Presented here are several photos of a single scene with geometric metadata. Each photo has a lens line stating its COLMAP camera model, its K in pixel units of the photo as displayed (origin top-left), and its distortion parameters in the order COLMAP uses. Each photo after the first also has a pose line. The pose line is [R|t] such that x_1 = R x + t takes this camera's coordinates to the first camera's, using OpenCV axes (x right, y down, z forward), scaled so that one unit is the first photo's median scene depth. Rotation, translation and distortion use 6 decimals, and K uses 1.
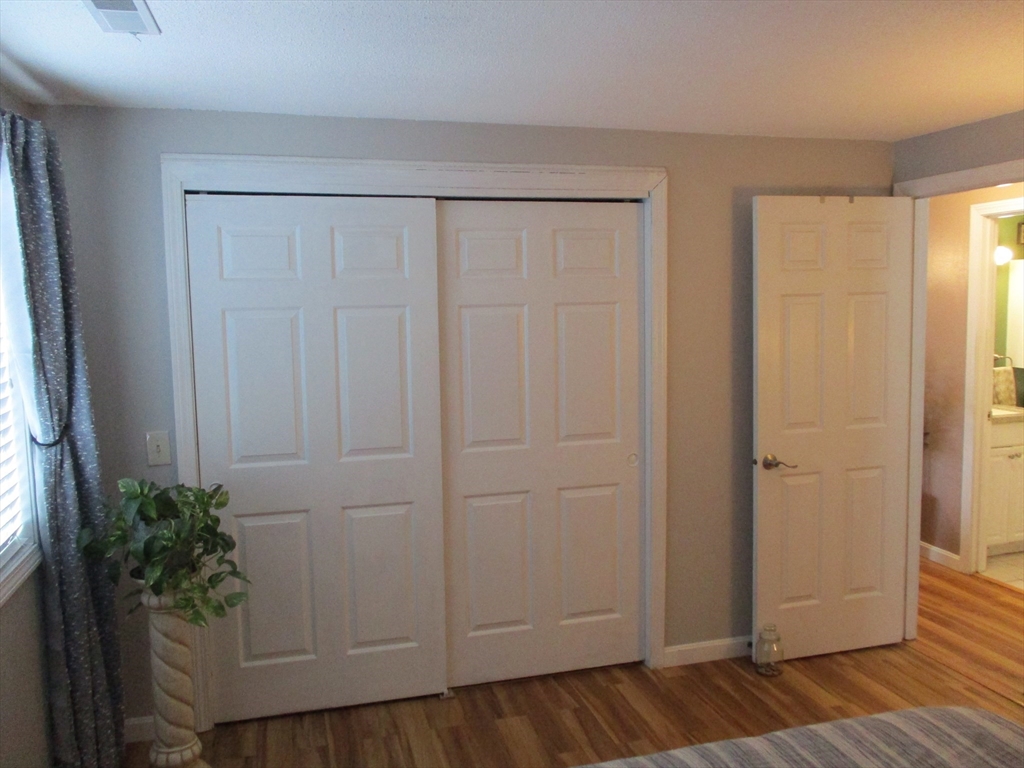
lens RADIAL K [[842.8, 0, 512.0], [0, 842.8, 384.0], [0, 0, 1]] dist [-0.005950, -0.001091]
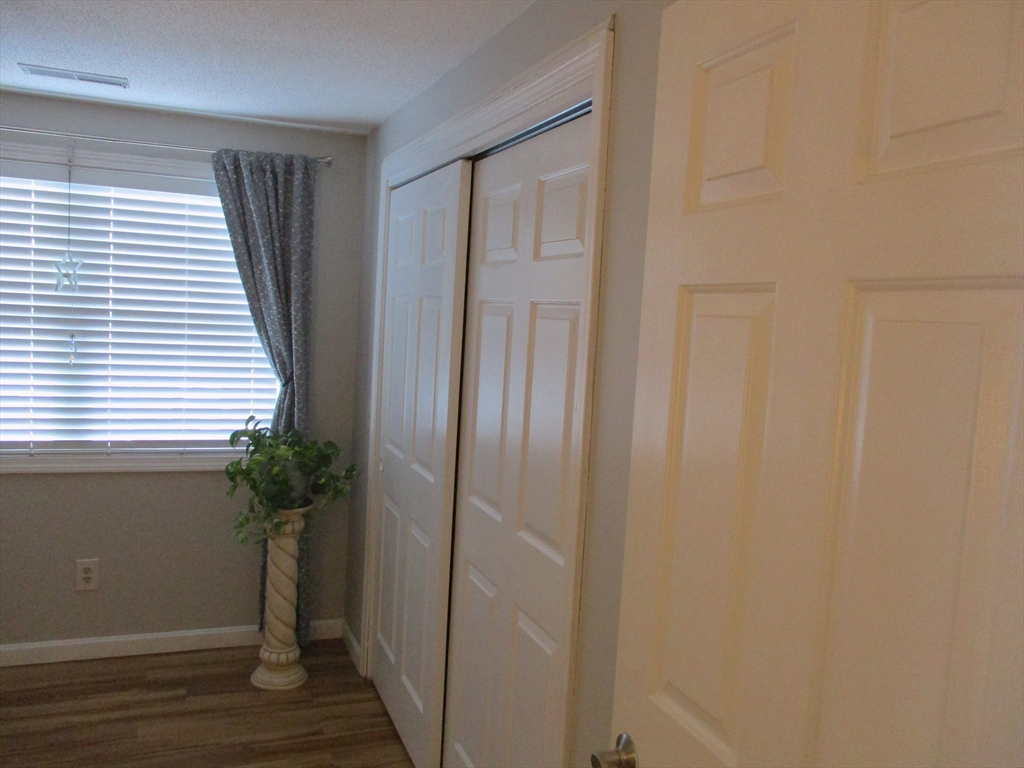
lens RADIAL K [[842.8, 0, 512.0], [0, 842.8, 384.0], [0, 0, 1]] dist [-0.005950, -0.001091]
pose [[0.099441, 0.111688, -0.988755, 0.657733], [-0.155001, 0.983289, 0.095482, -0.093524], [0.982897, 0.143764, 0.115091, 0.940881]]
